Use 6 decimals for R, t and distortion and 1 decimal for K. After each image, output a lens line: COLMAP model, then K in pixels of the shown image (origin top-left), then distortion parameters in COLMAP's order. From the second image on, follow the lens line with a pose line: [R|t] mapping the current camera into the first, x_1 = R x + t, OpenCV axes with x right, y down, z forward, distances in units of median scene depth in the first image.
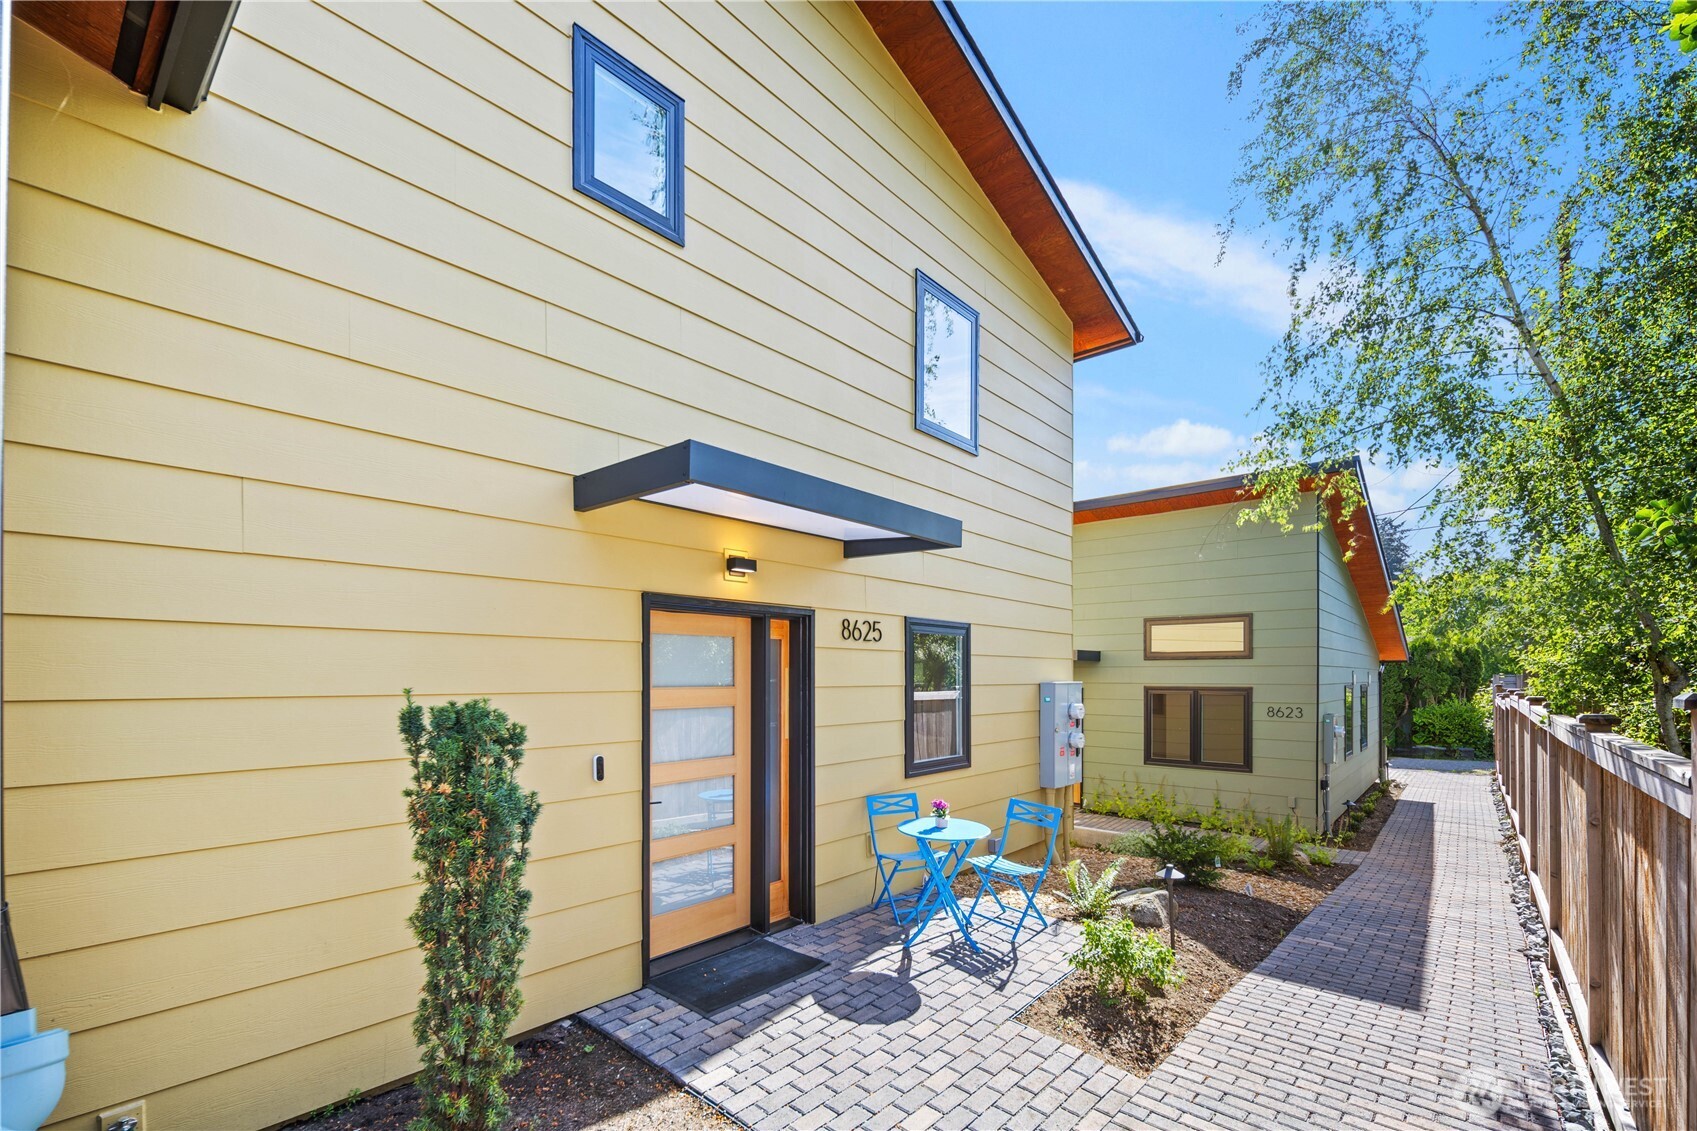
lens RADIAL K [[738.8, 0, 846.2], [0, 738.8, 665.6], [0, 0, 1]] dist [-0.000908, -0.000077]
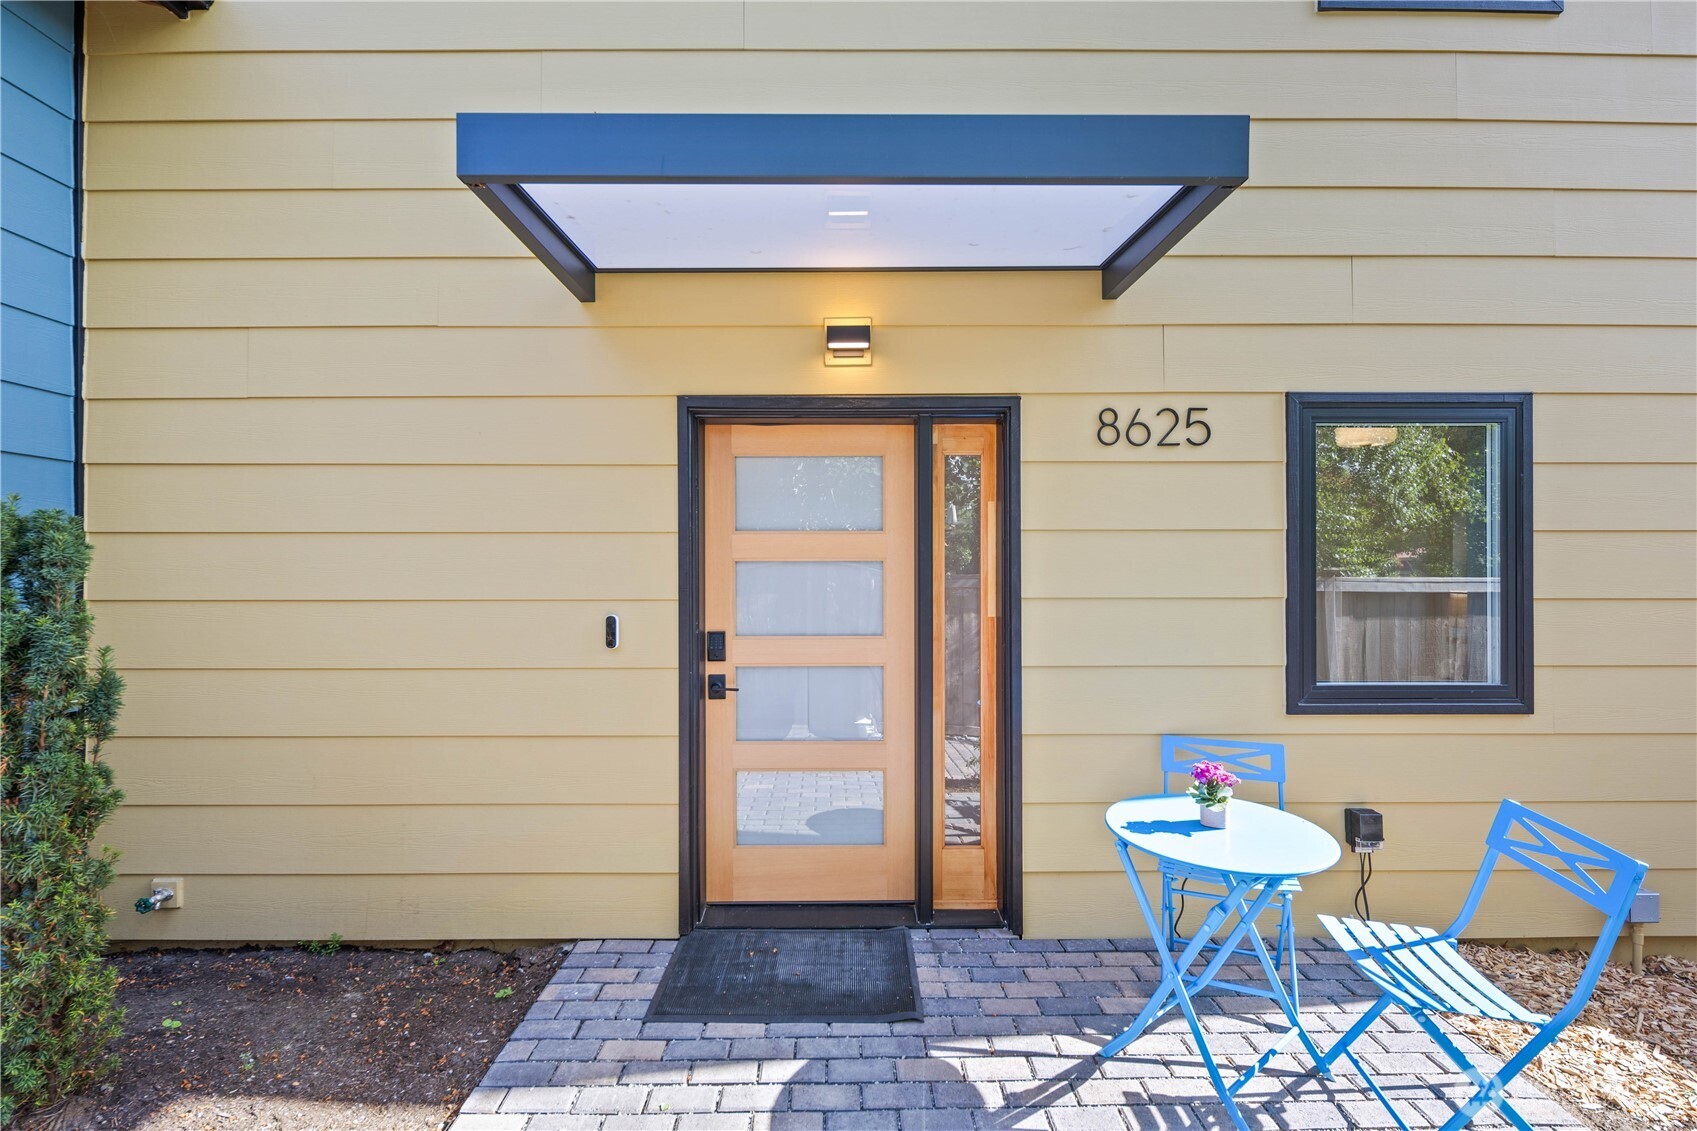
lens RADIAL K [[739.5, 0, 844.8], [0, 739.5, 574.7], [0, 0, 1]] dist [-0.000085, -0.000165]
pose [[0.658872, -0.000107, -0.752255, 0.307469], [0.011110, 0.999892, 0.009589, 0.058040], [0.752173, -0.014675, 0.658802, 0.520716]]
